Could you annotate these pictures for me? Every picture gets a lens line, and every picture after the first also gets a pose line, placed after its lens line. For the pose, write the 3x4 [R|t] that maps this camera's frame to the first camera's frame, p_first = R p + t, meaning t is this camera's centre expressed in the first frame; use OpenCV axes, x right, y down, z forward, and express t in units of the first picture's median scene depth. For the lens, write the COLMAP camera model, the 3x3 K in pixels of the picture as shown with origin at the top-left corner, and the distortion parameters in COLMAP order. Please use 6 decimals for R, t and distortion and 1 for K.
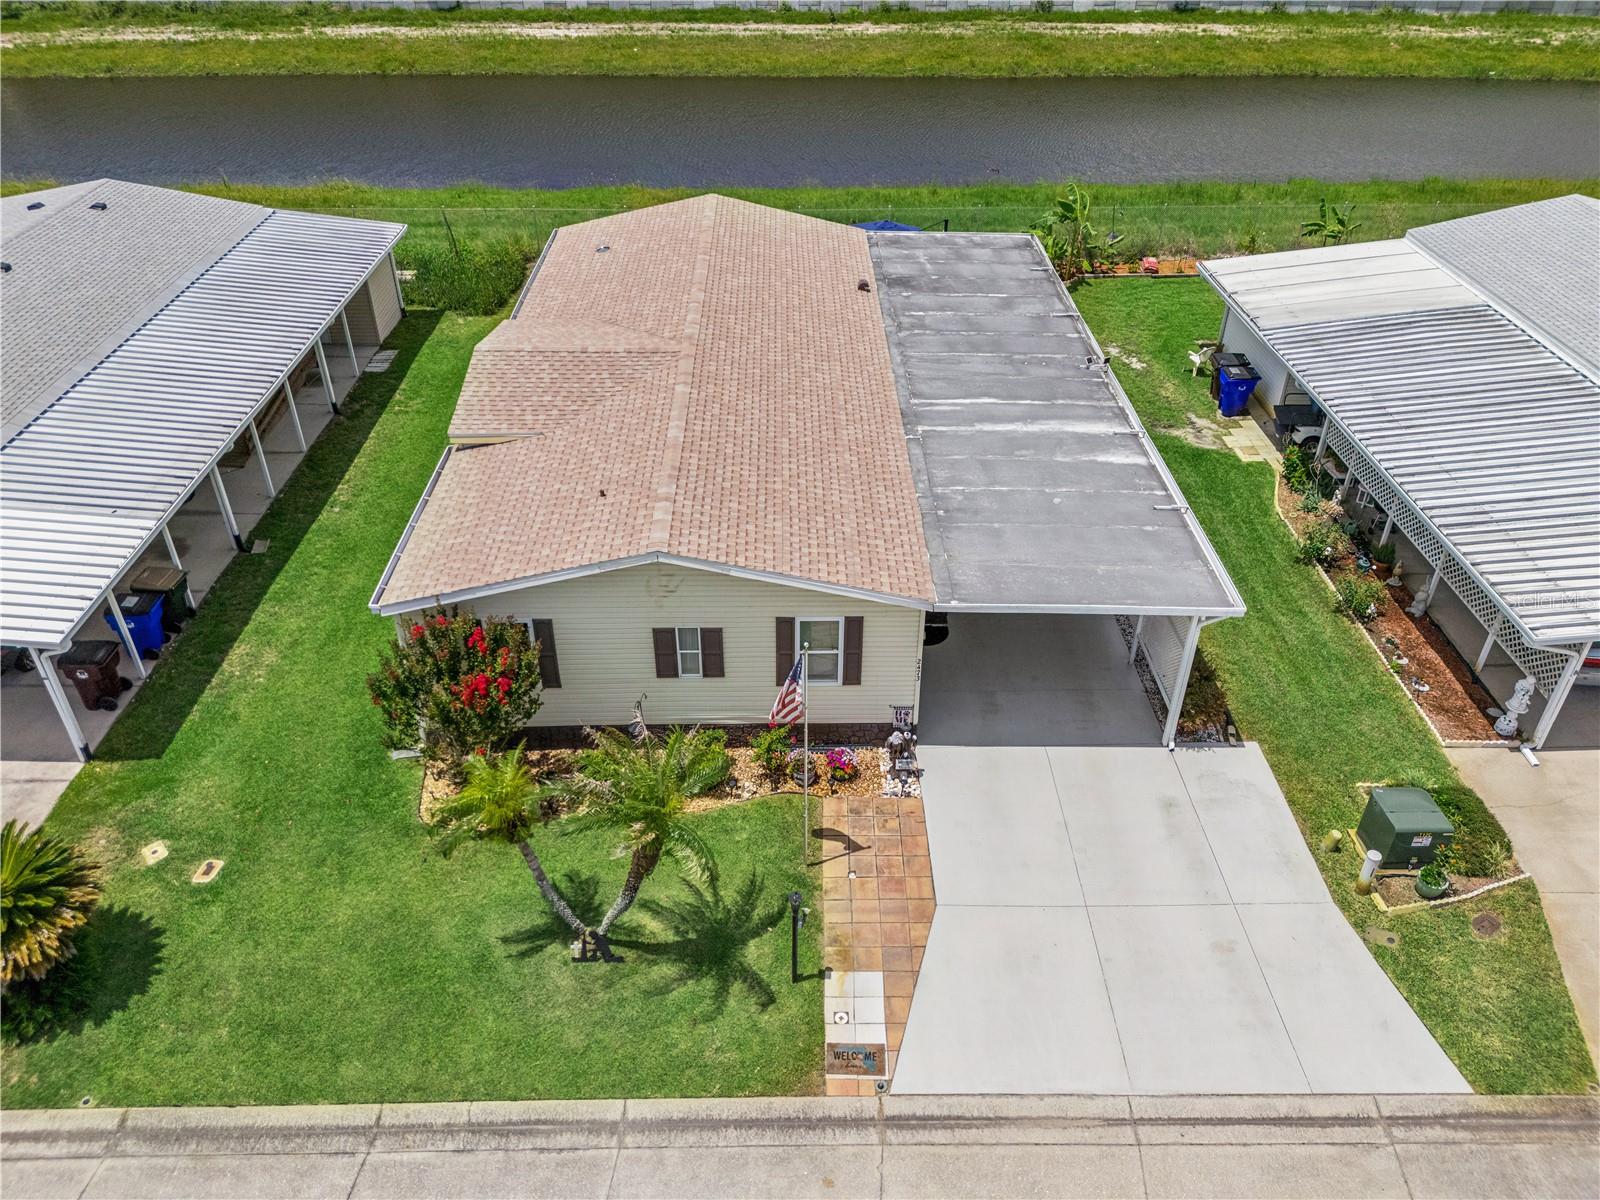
lens RADIAL K [[1174.7, 0, 795.7], [0, 1174.7, 591.5], [0, 0, 1]] dist [0.062116, -0.054698]
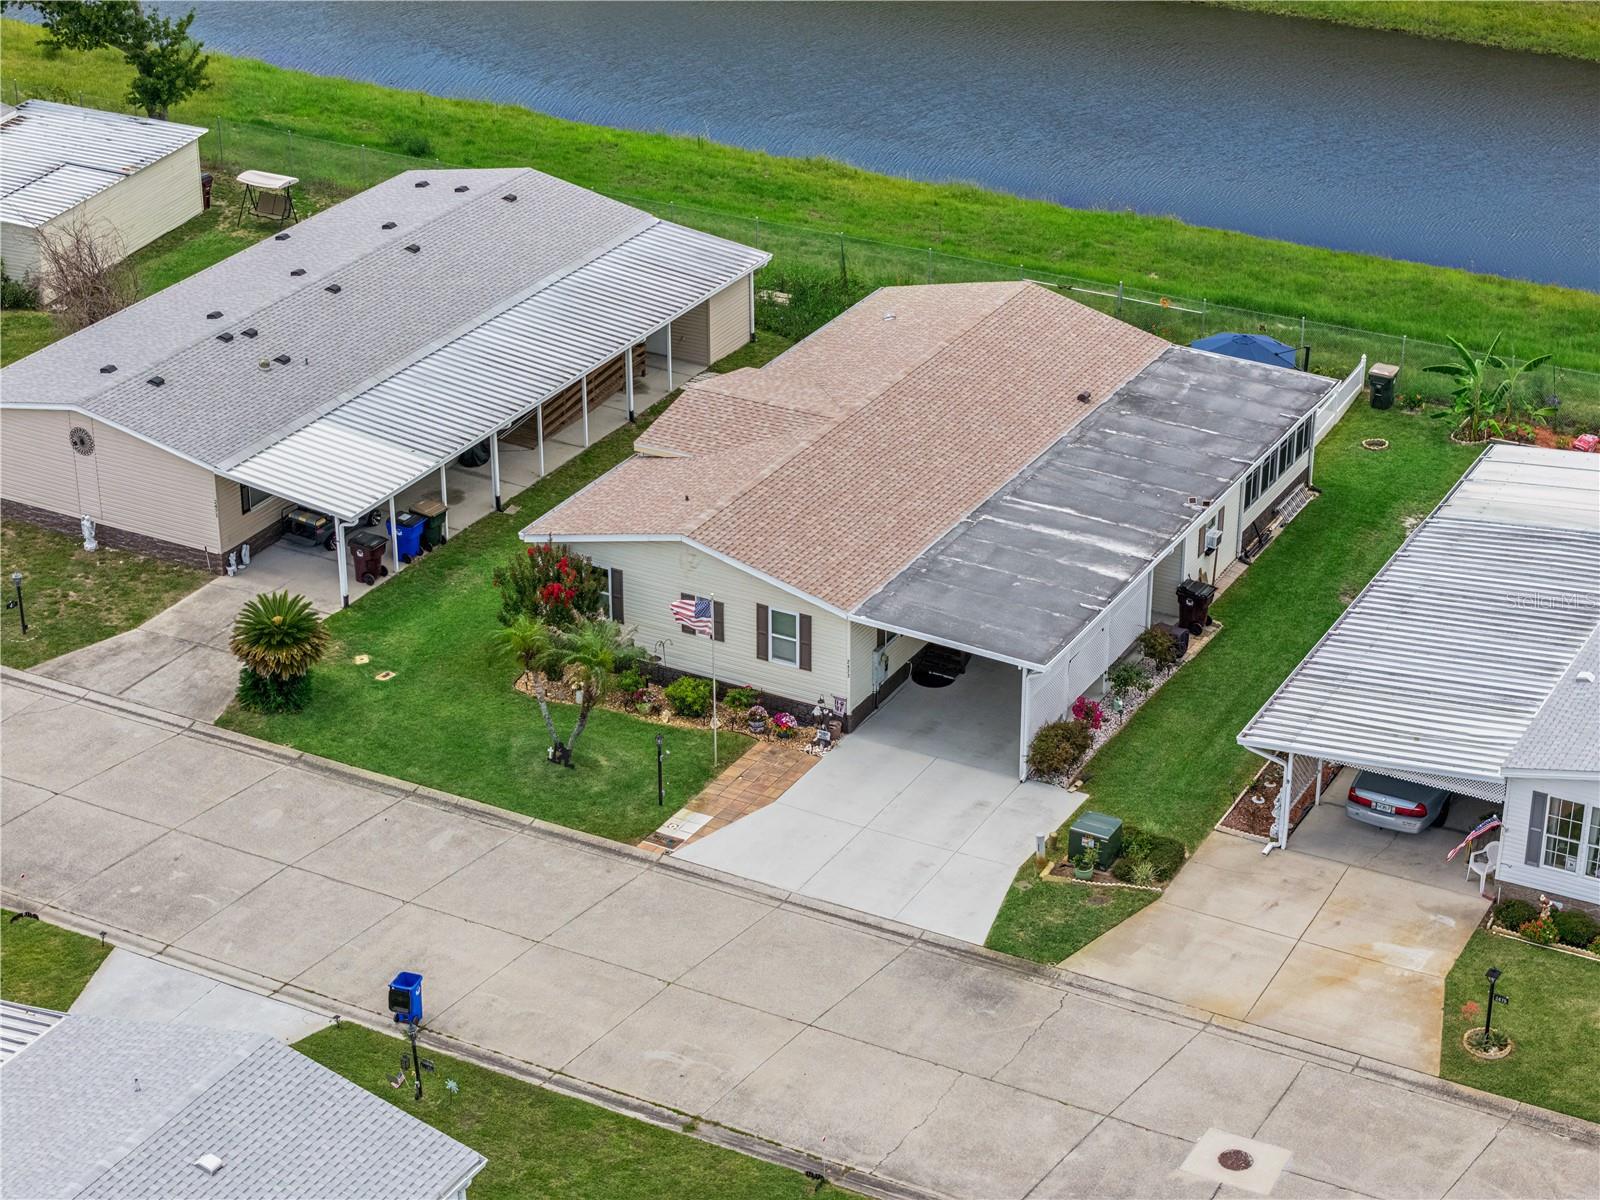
lens RADIAL K [[3155.0, 0, 796.5], [0, 3155.0, 599.8], [0, 0, 1]] dist [-0.036090, 0.000000]
pose [[0.869958, 0.214062, -0.444241, 1.976616], [-0.274410, 0.958649, -0.075442, 0.337064], [0.409722, 0.187535, 0.892725, -2.744575]]
